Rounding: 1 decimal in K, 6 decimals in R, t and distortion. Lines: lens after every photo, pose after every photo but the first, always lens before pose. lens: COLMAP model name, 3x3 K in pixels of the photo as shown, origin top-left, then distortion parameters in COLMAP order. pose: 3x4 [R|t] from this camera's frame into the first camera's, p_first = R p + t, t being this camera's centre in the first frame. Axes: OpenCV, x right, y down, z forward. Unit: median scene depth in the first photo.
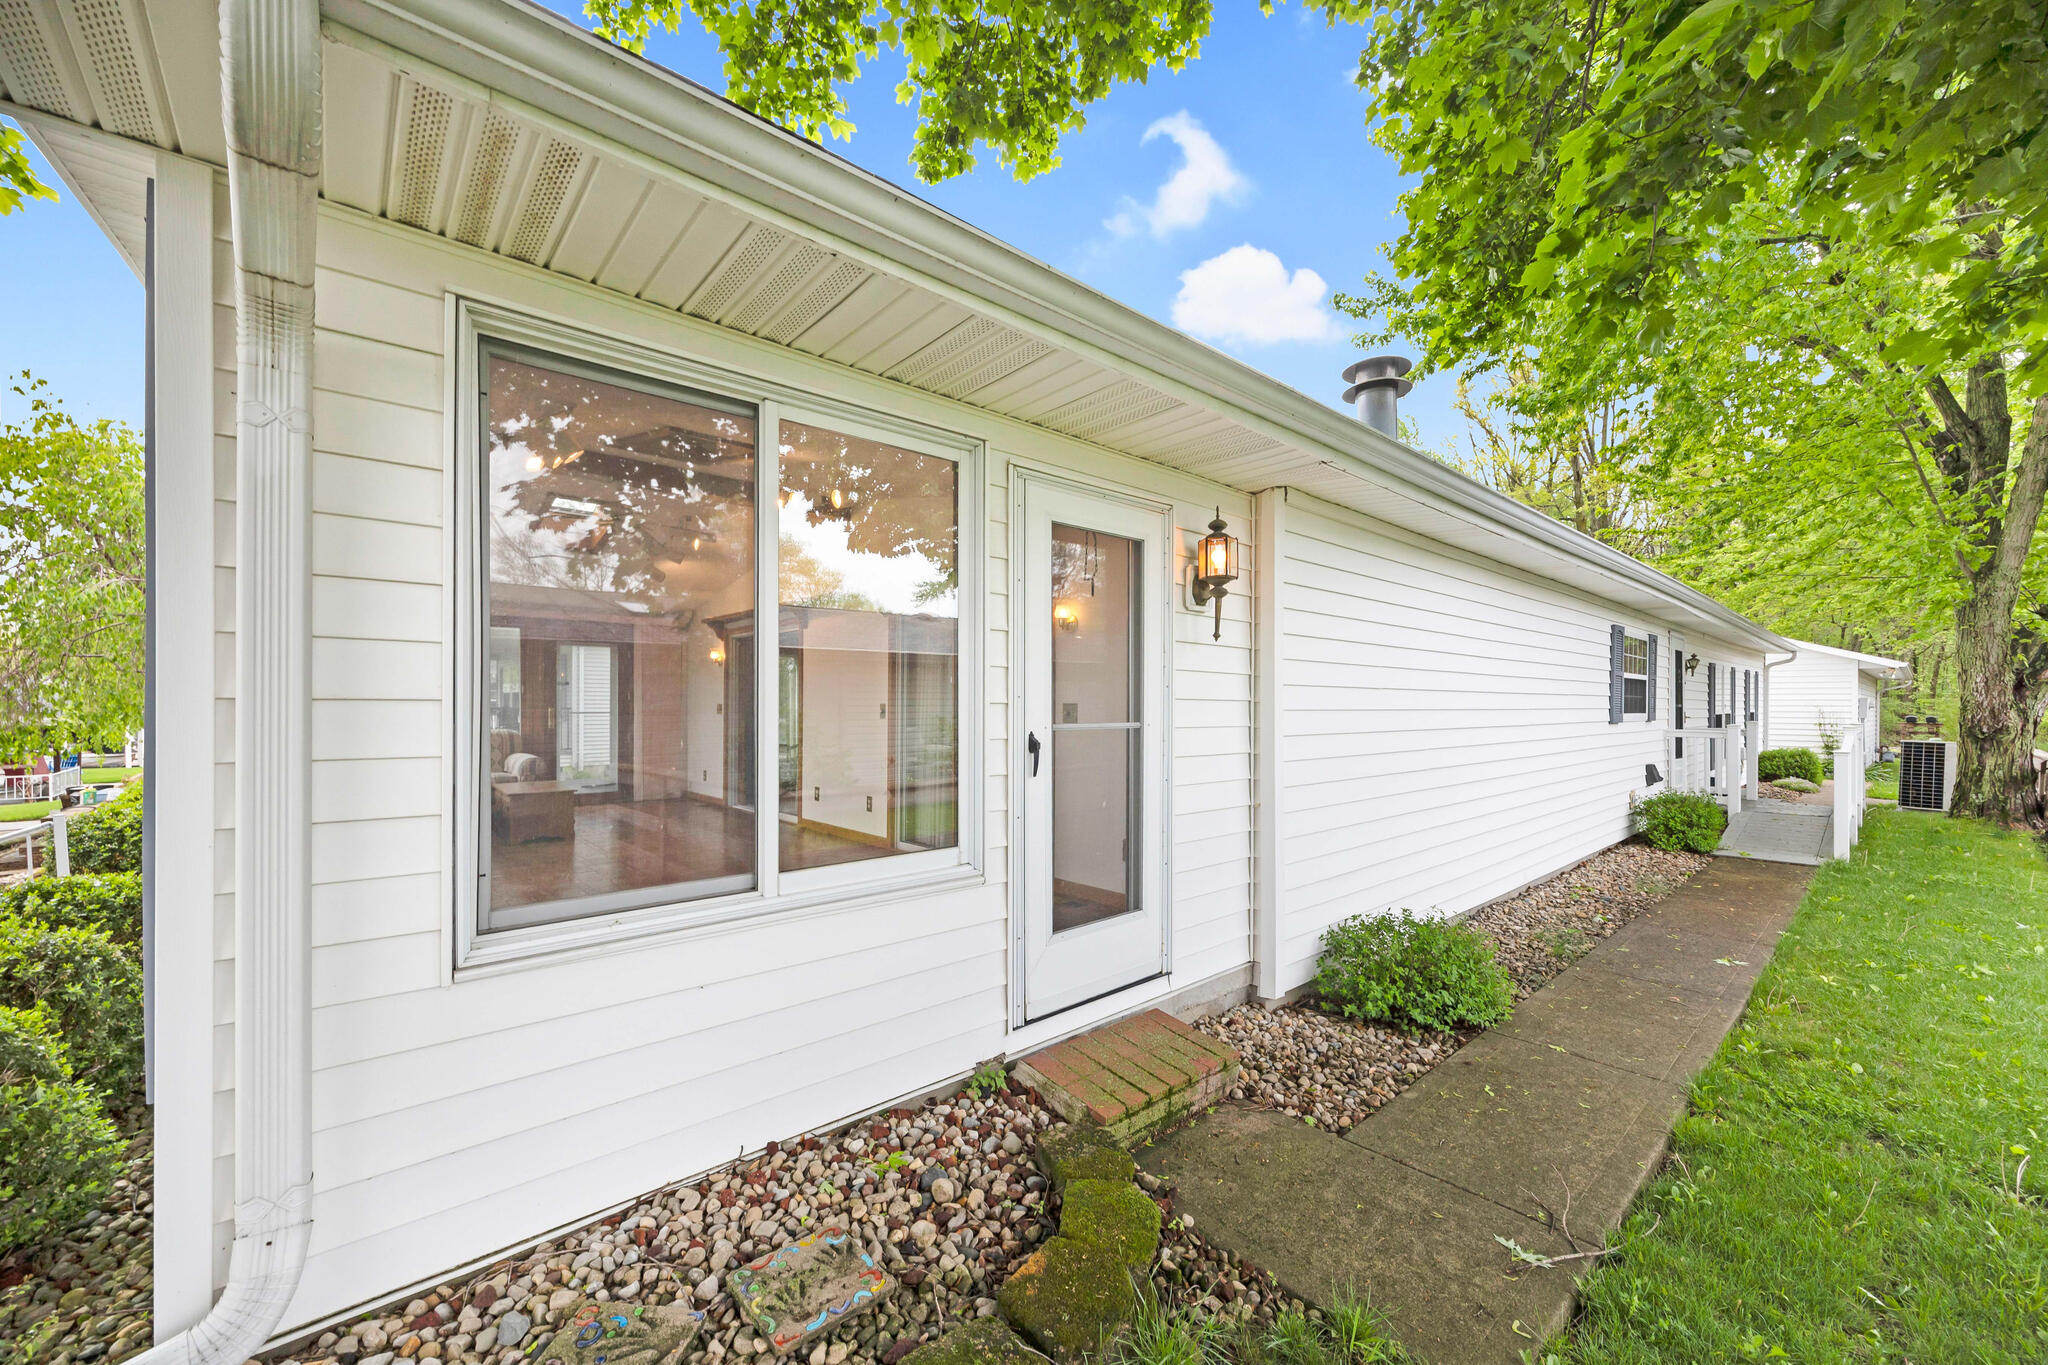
lens RADIAL K [[783.4, 0, 1026.1], [0, 783.4, 690.8], [0, 0, 1]] dist [-0.004659, 0.000429]
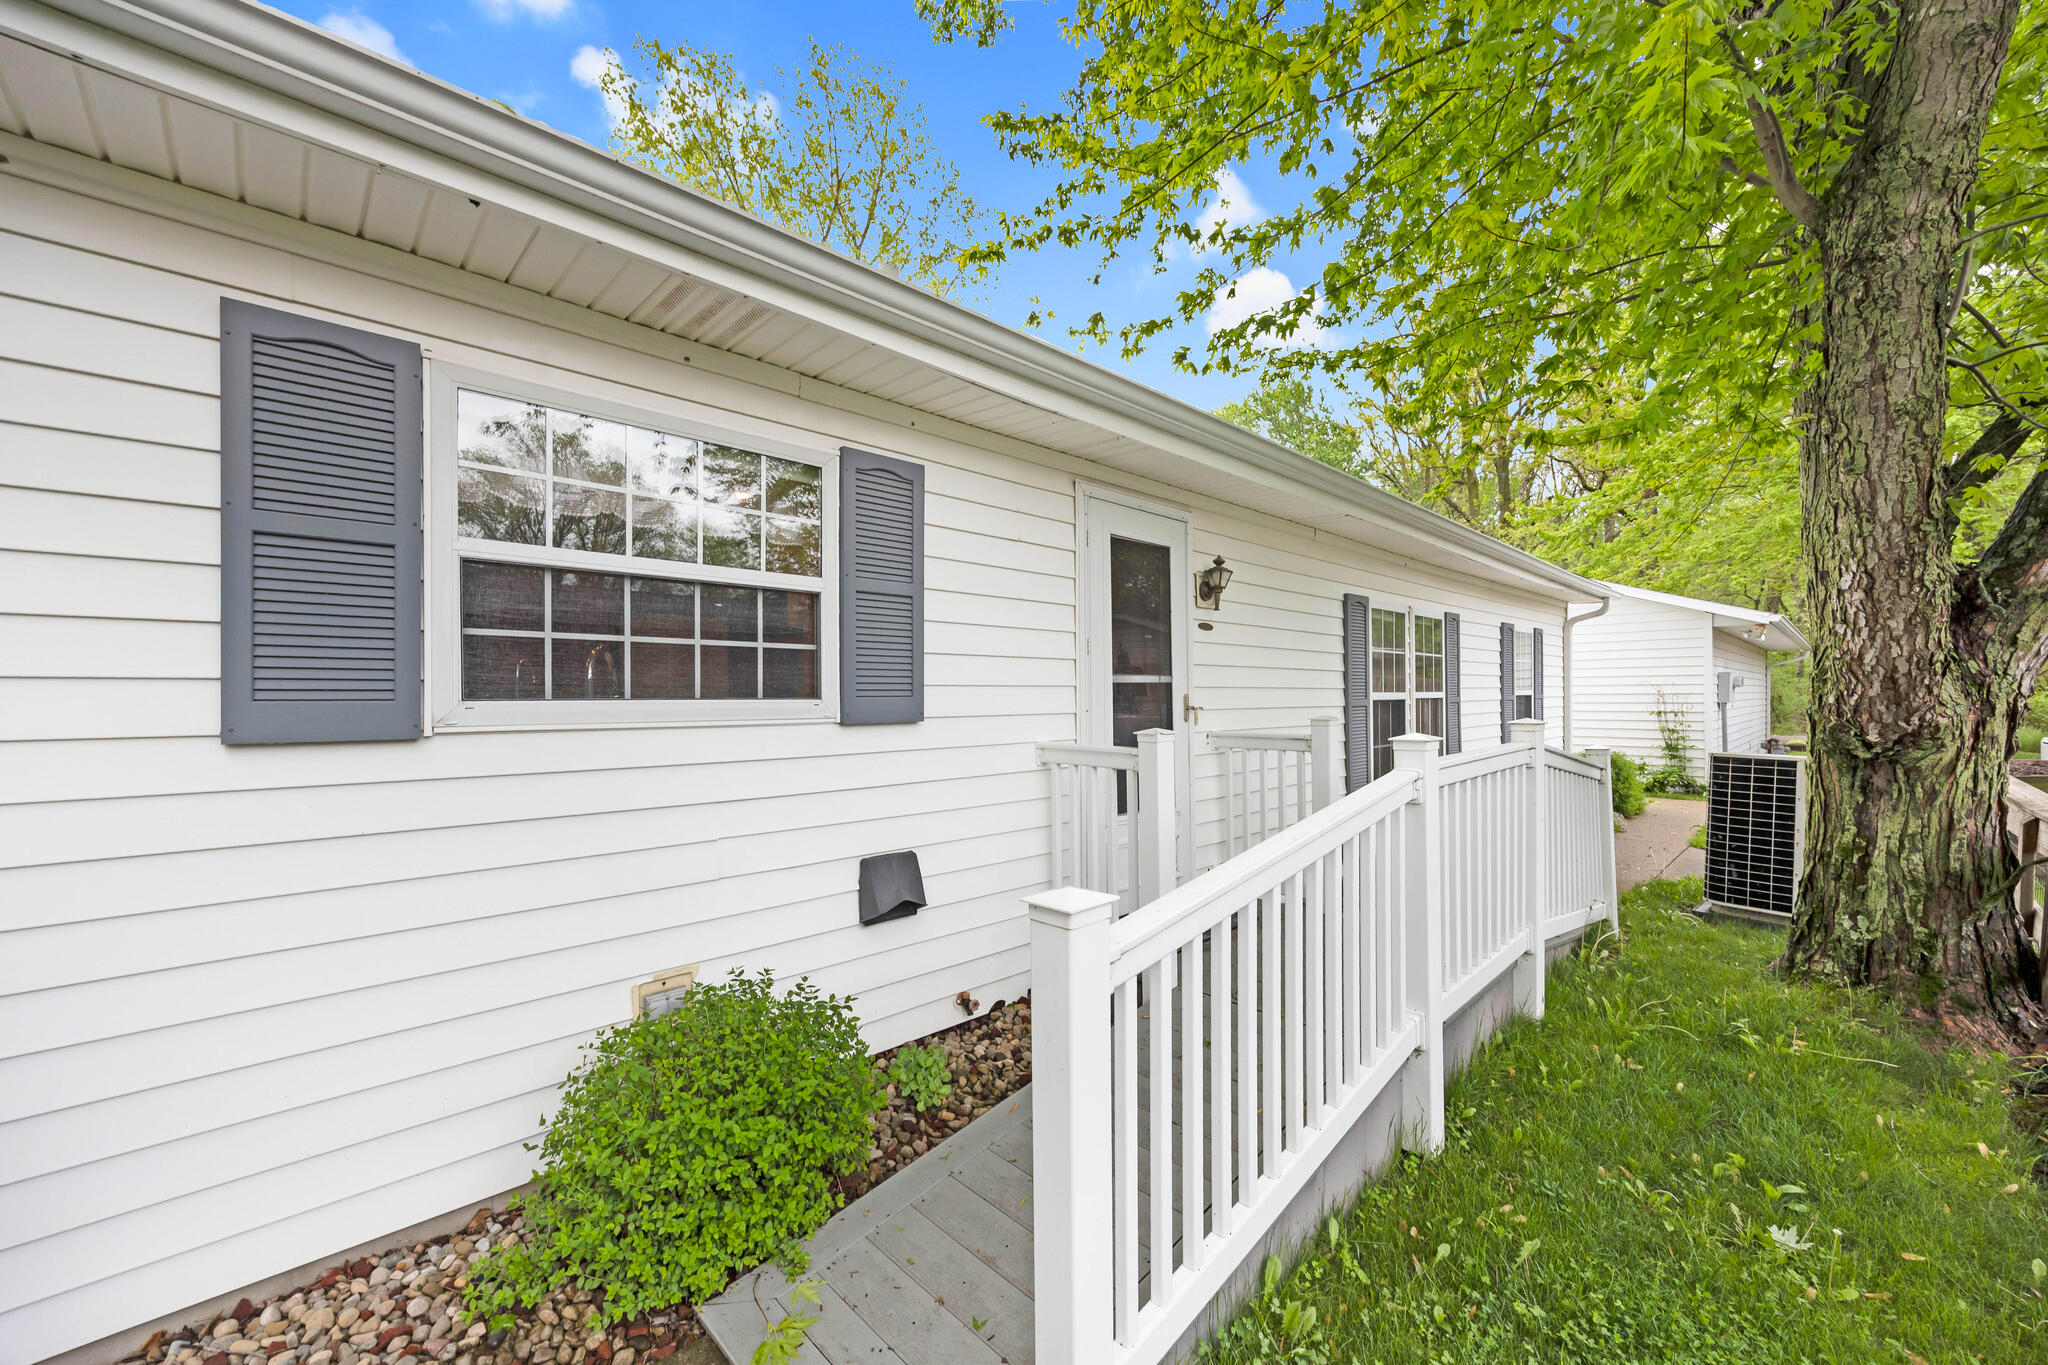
lens RADIAL K [[783.4, 0, 1020.3], [0, 783.4, 685.9], [0, 0, 1]] dist [-0.004659, 0.000429]
pose [[0.999336, -0.010370, 0.034929, 0.847236], [0.010257, 0.999942, 0.003397, 0.023047], [-0.034962, -0.003036, 0.999384, 0.672033]]
